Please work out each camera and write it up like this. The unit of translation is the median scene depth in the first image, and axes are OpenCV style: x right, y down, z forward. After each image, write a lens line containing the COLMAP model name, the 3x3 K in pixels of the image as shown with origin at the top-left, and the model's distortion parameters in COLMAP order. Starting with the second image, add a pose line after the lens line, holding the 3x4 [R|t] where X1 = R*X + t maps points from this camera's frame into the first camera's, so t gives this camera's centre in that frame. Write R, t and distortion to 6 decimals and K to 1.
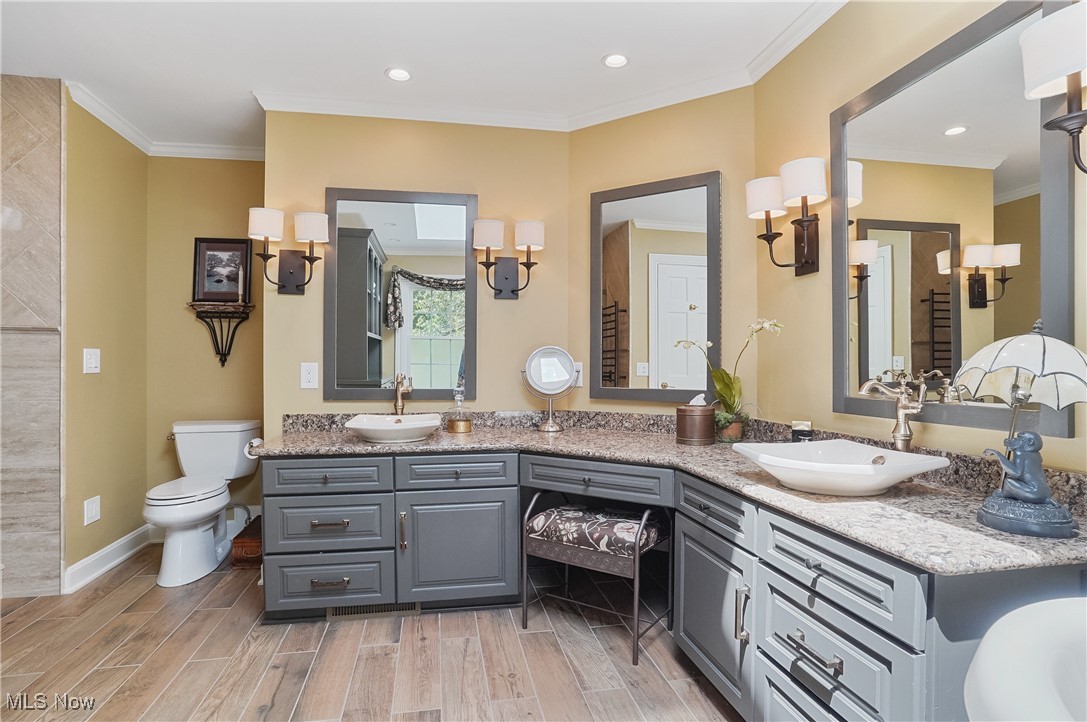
lens RADIAL K [[578.6, 0, 545.0], [0, 578.6, 361.8], [0, 0, 1]] dist [-0.004543, 0.001482]
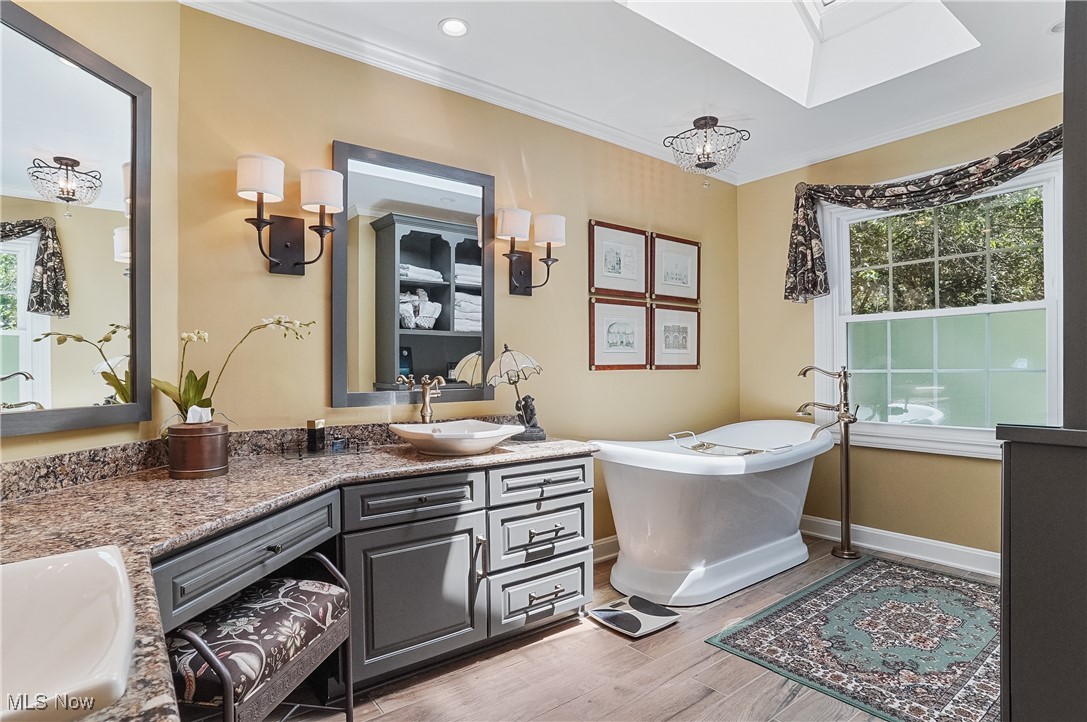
lens RADIAL K [[578.6, 0, 546.9], [0, 578.6, 365.2], [0, 0, 1]] dist [-0.004543, 0.001482]
pose [[-0.443838, 0.000769, 0.896106, -0.652872], [-0.004283, 0.999986, -0.002980, 0.006370], [-0.896097, -0.005161, -0.443829, 1.070894]]
